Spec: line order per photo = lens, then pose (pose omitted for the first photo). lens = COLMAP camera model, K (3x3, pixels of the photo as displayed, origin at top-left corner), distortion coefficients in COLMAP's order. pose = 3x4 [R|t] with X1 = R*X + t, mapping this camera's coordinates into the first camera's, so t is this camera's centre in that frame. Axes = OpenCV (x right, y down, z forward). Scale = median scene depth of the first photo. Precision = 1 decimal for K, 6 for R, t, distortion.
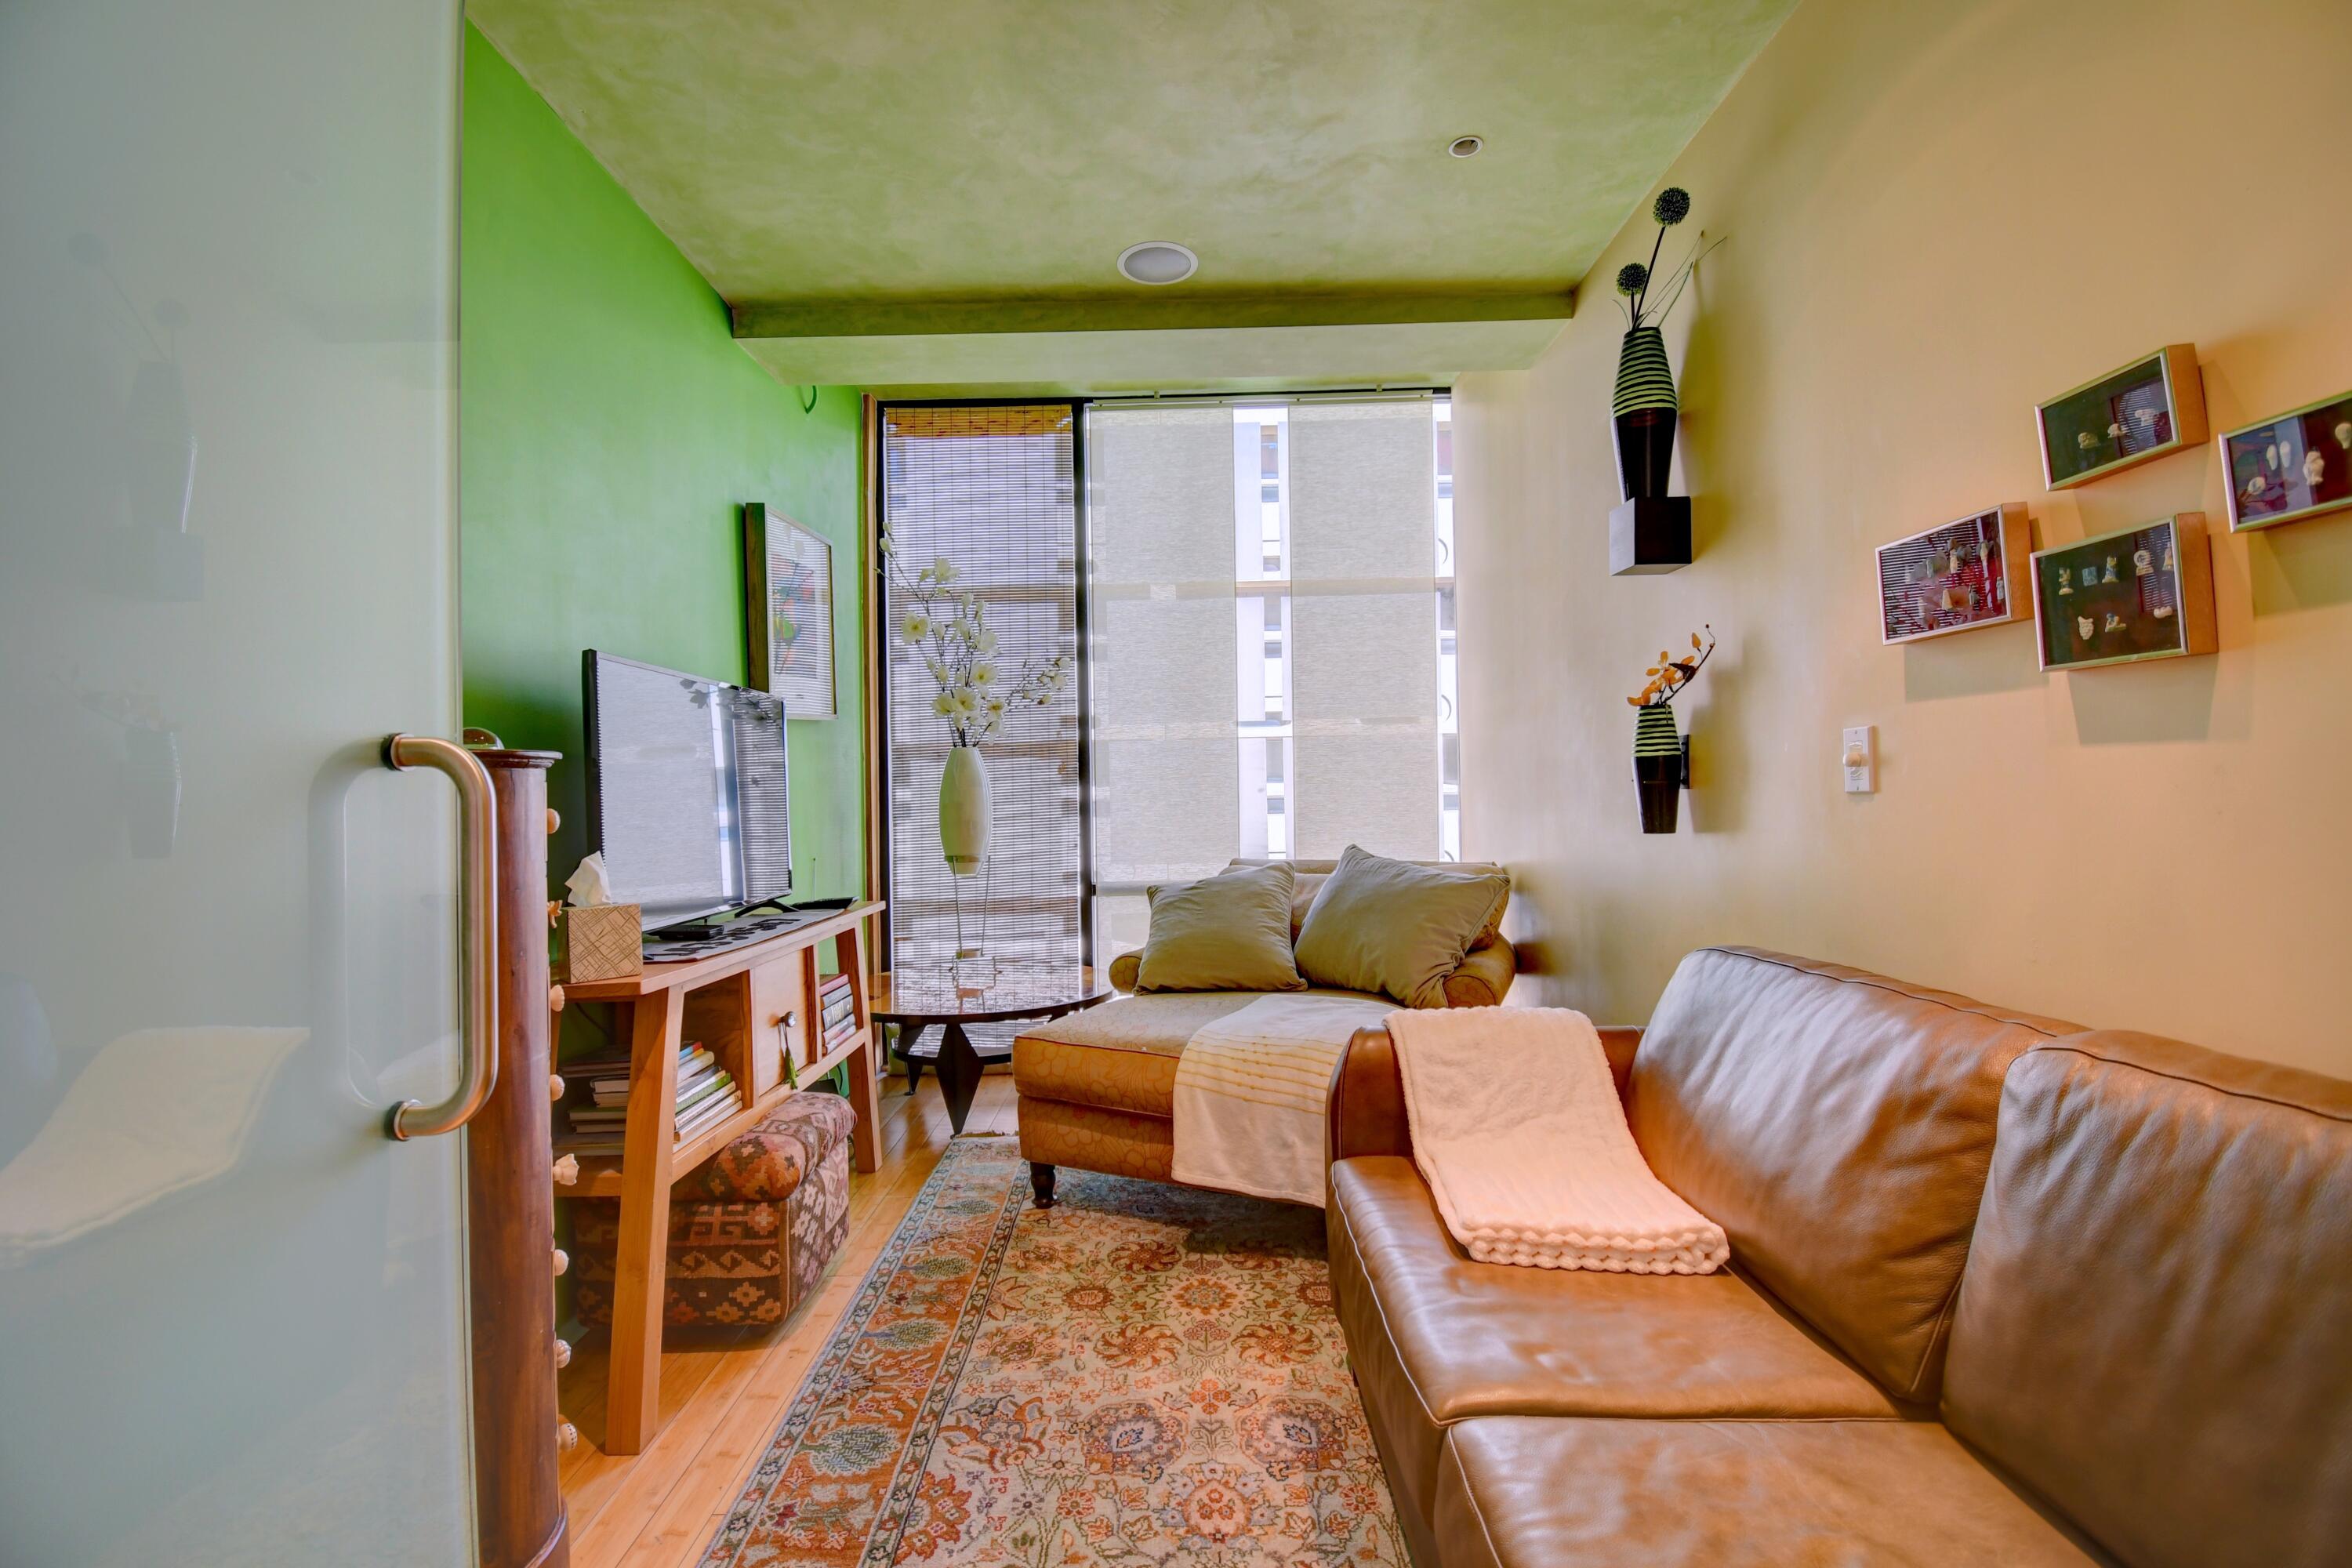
lens RADIAL K [[1029.2, 0, 1176.0], [0, 1029.2, 784.0], [0, 0, 1]] dist [0.016398, -0.020732]
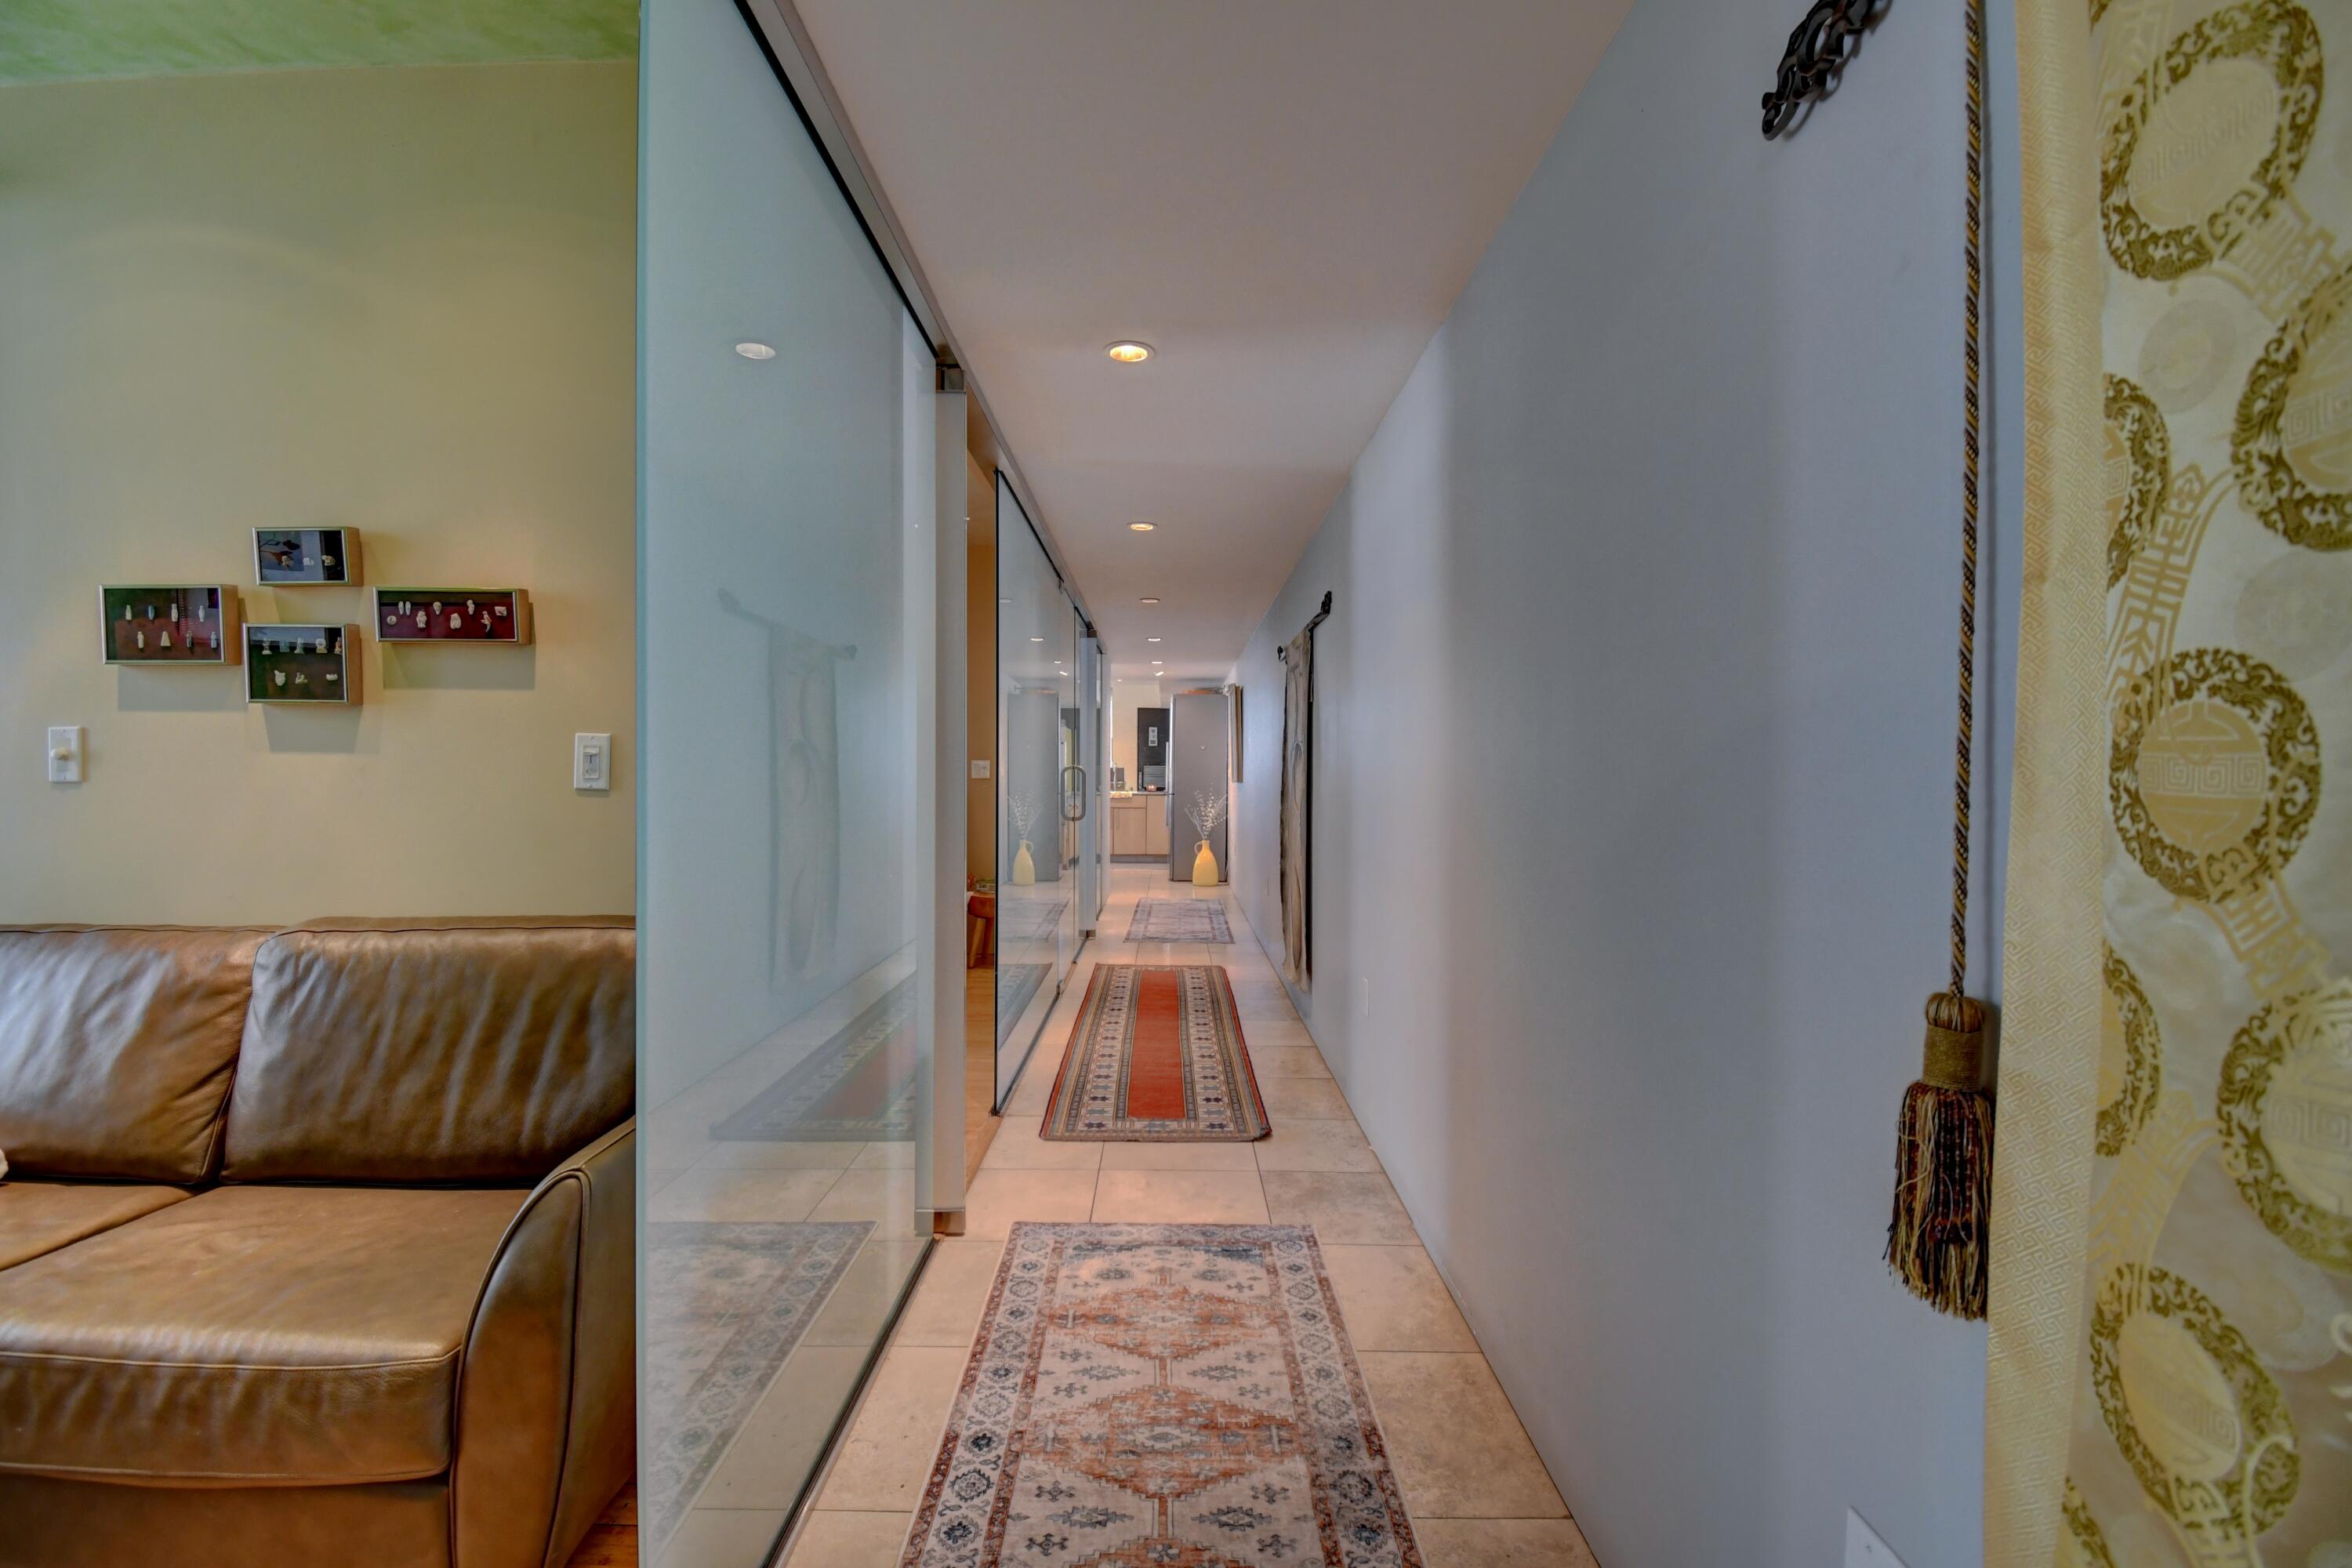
lens RADIAL K [[1029.2, 0, 1176.0], [0, 1029.2, 784.0], [0, 0, 1]] dist [0.016398, -0.020732]
pose [[-0.016125, 0.019758, 0.999675, -0.807663], [-0.009647, 0.999755, -0.019915, 0.031804], [-0.999823, -0.009965, -0.015931, -0.395539]]
